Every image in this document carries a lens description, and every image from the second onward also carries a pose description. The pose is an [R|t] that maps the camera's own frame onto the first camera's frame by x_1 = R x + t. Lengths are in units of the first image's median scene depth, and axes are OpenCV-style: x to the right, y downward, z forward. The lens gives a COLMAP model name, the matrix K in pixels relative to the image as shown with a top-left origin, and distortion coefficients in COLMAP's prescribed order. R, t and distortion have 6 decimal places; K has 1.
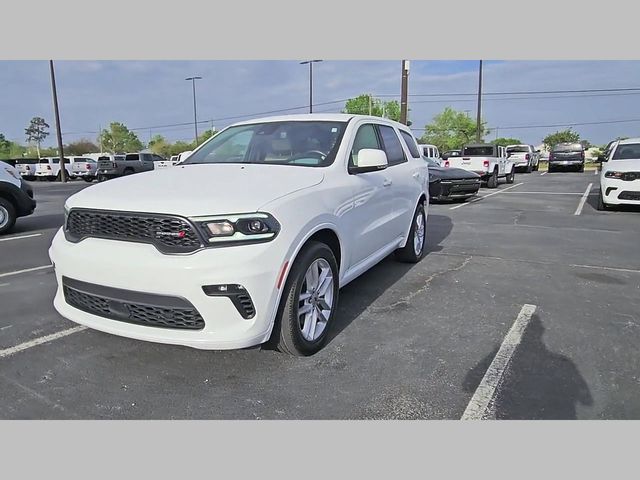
lens RADIAL K [[431.9, 0, 310.9], [0, 431.9, 238.1], [0, 0, 1]] dist [0.005460, -0.003947]
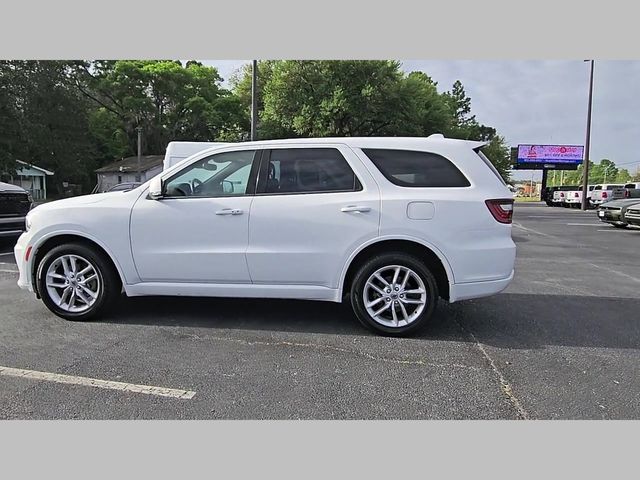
lens RADIAL K [[431.9, 0, 310.9], [0, 431.9, 238.1], [0, 0, 1]] dist [0.005460, -0.003947]
pose [[0.340710, 0.117401, -0.932810, 1.222829], [-0.174987, 0.982755, 0.059773, -0.174117], [0.923740, 0.142864, 0.355378, 0.917318]]
